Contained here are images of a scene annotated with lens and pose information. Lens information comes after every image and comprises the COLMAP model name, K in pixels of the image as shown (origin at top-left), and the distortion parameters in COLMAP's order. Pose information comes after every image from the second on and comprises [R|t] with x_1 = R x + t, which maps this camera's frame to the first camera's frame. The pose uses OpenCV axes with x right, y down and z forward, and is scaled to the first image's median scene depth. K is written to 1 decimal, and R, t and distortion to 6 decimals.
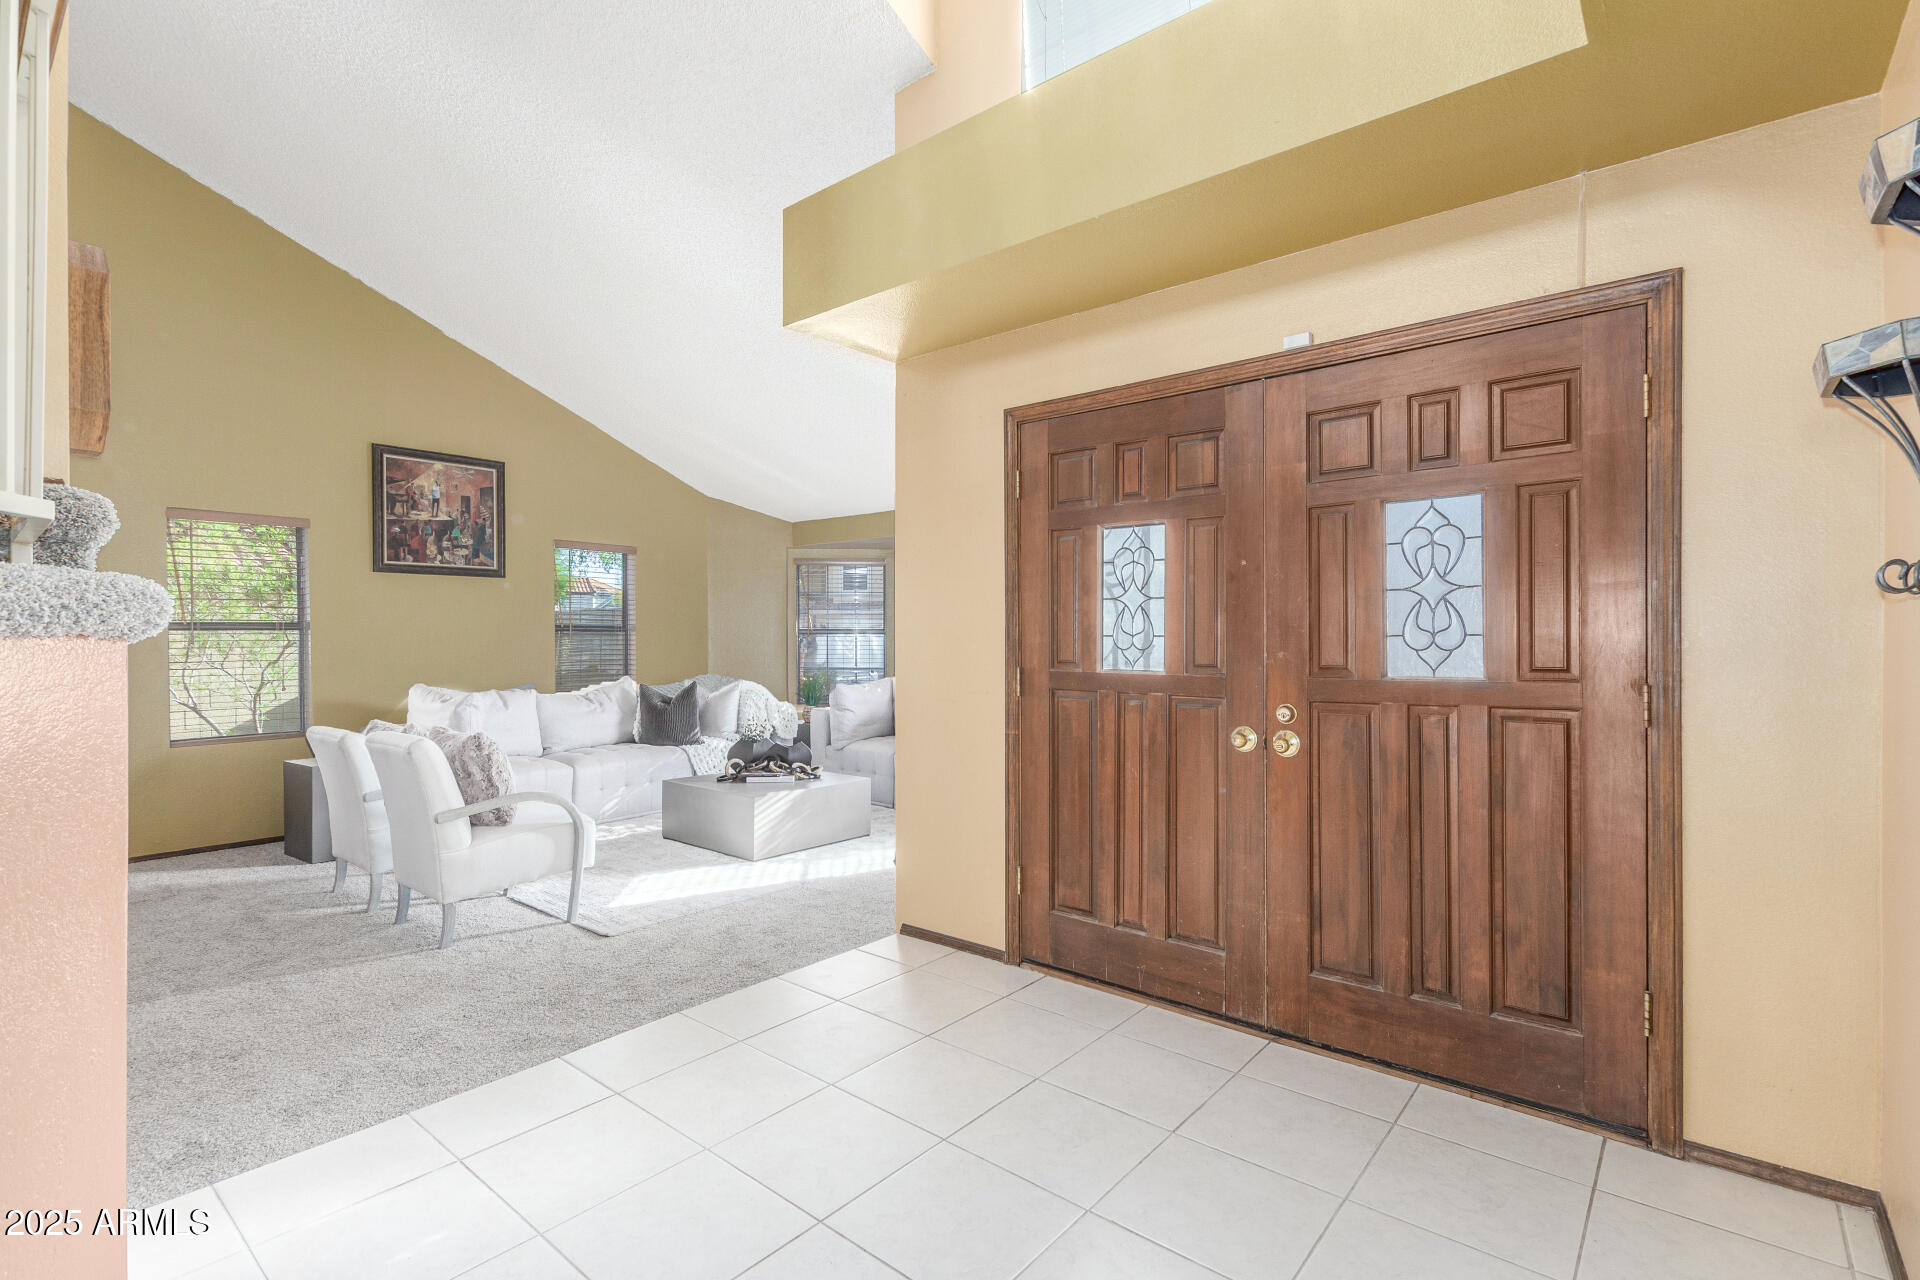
lens RADIAL K [[882.3, 0, 944.3], [0, 882.3, 644.6], [0, 0, 1]] dist [0.001855, 0.000936]
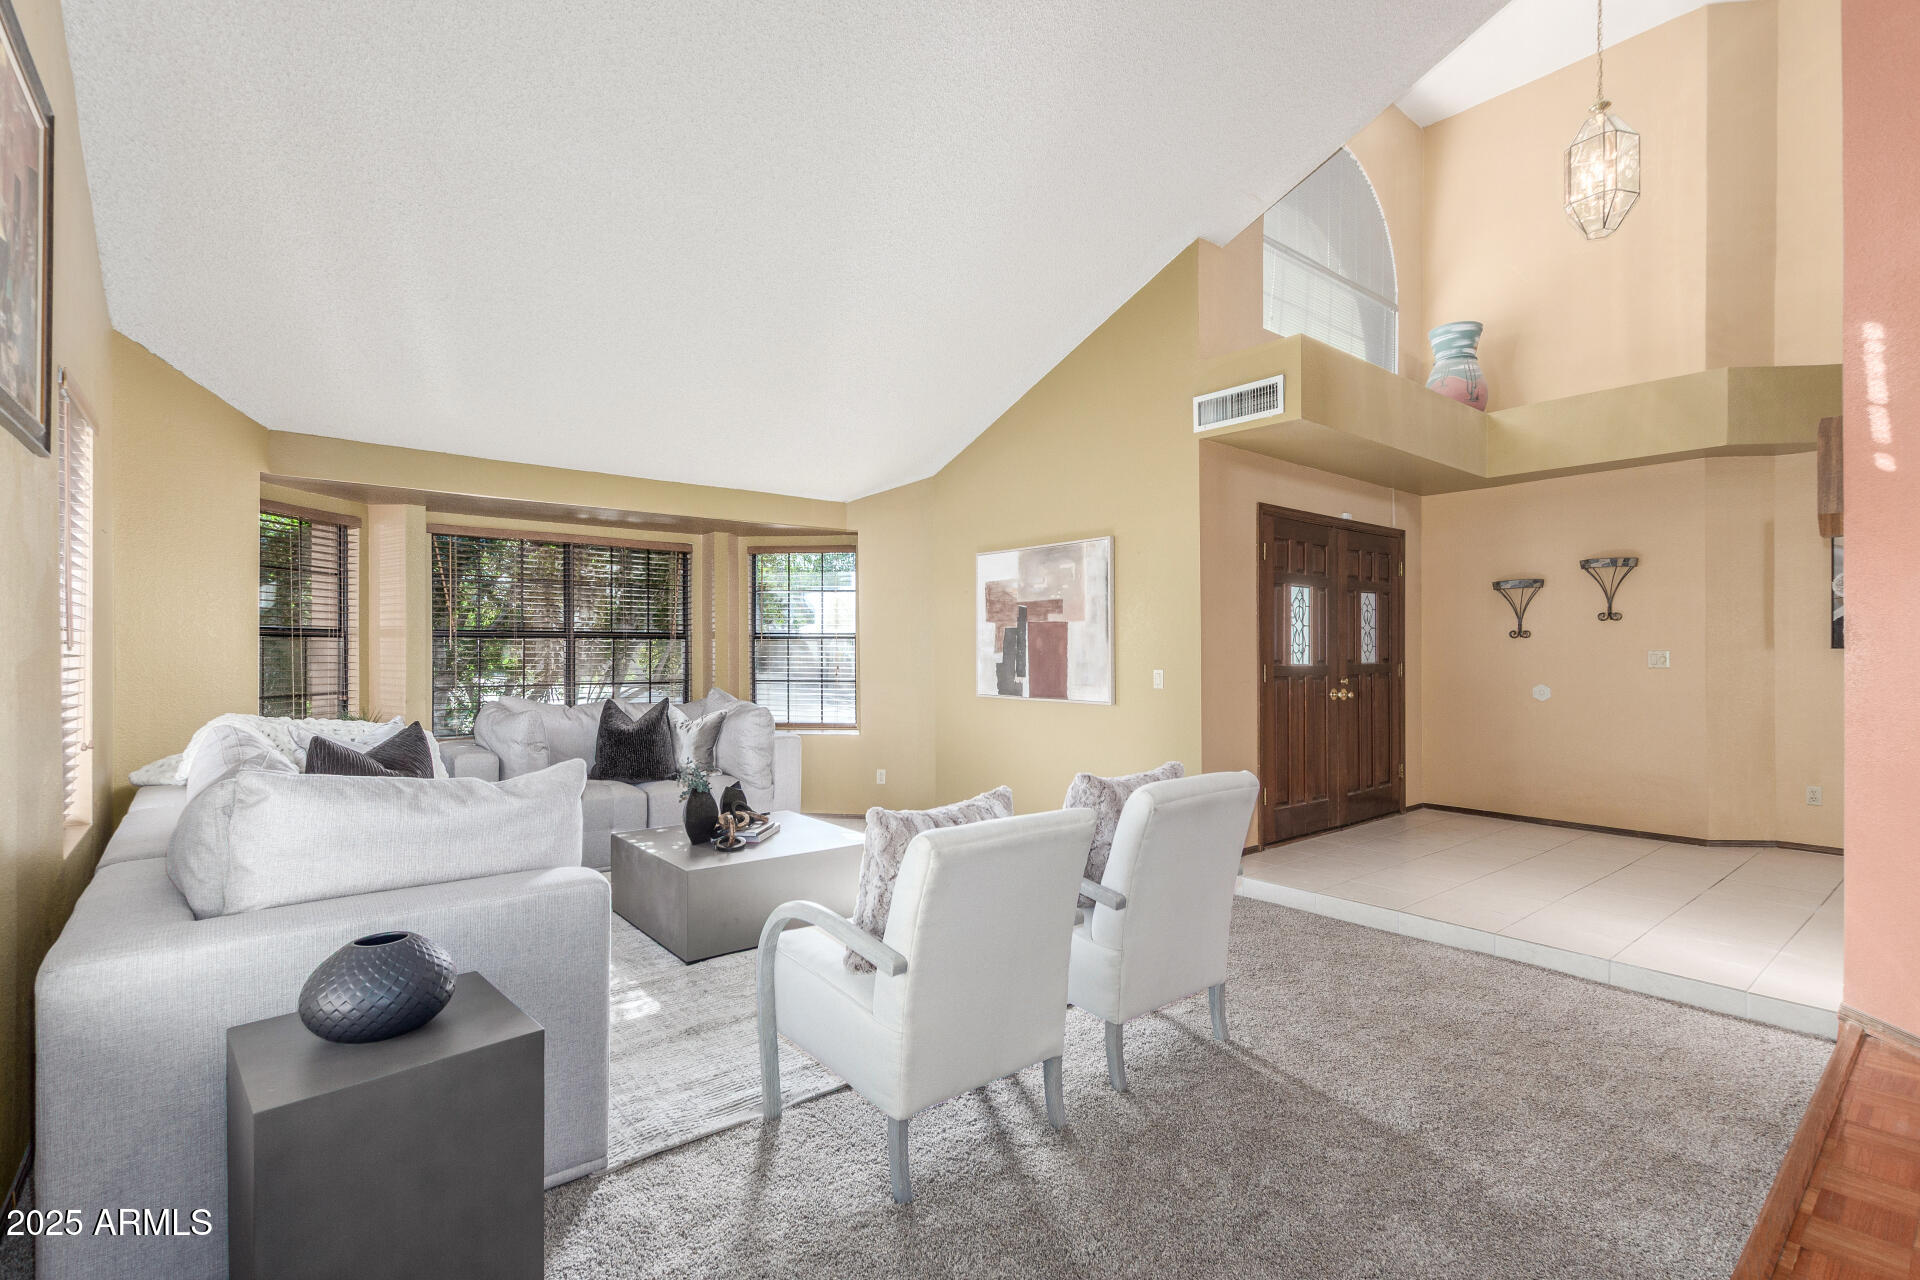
lens RADIAL K [[882.3, 0, 947.1], [0, 882.3, 635.4], [0, 0, 1]] dist [0.001855, 0.000936]
pose [[0.177318, 0.026174, 0.983806, -0.831848], [0.000788, 0.999642, -0.026737, 0.008717], [-0.984153, 0.005516, 0.177234, 0.663069]]
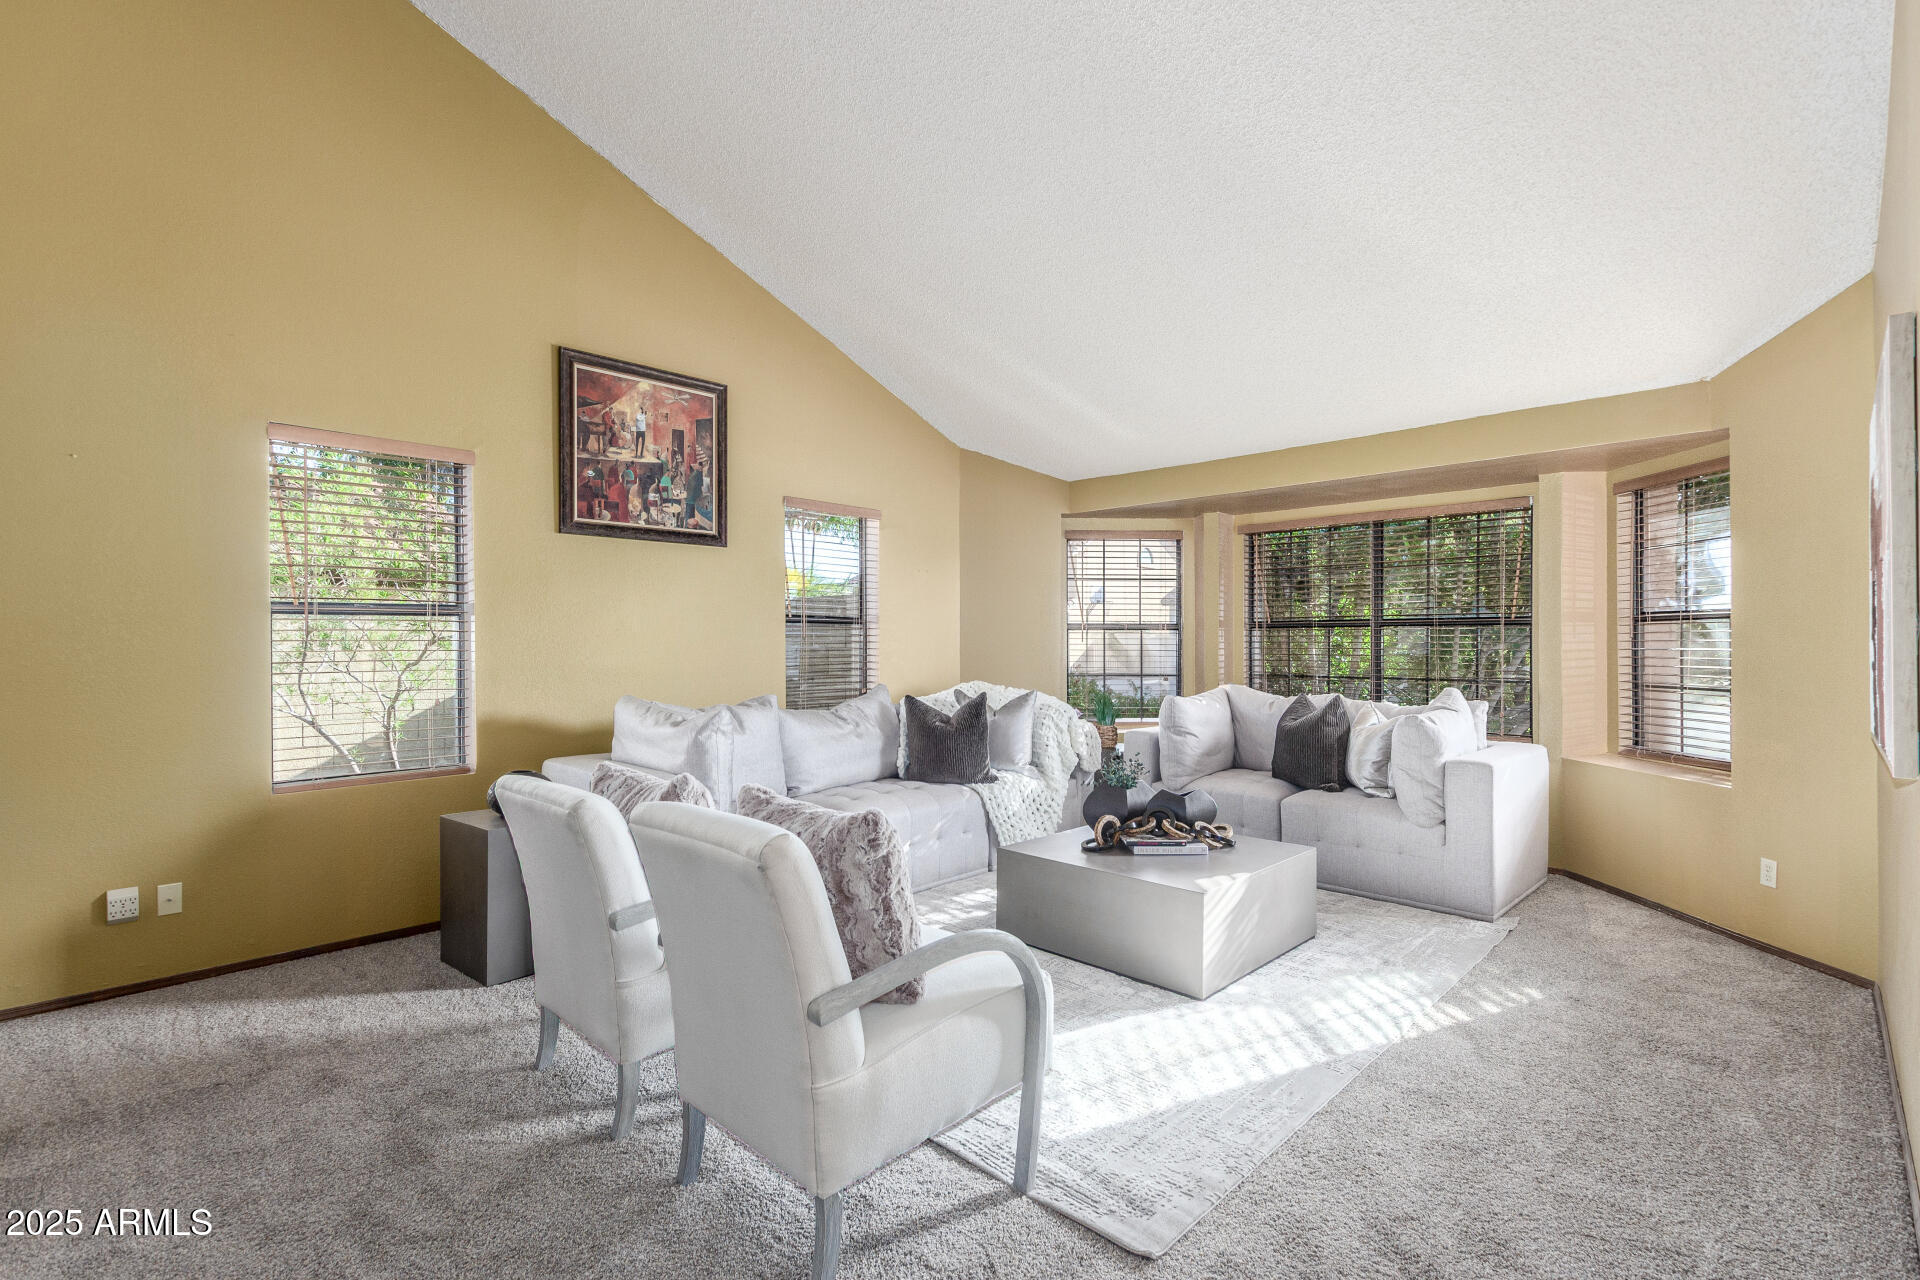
lens RADIAL K [[882.3, 0, 978.9], [0, 882.3, 641.2], [0, 0, 1]] dist [0.001855, 0.000936]
pose [[0.998184, 0.001802, -0.060218, -0.276373], [-0.002269, 0.999968, -0.007683, 0.006851], [0.060203, 0.007805, 0.998156, 0.330147]]
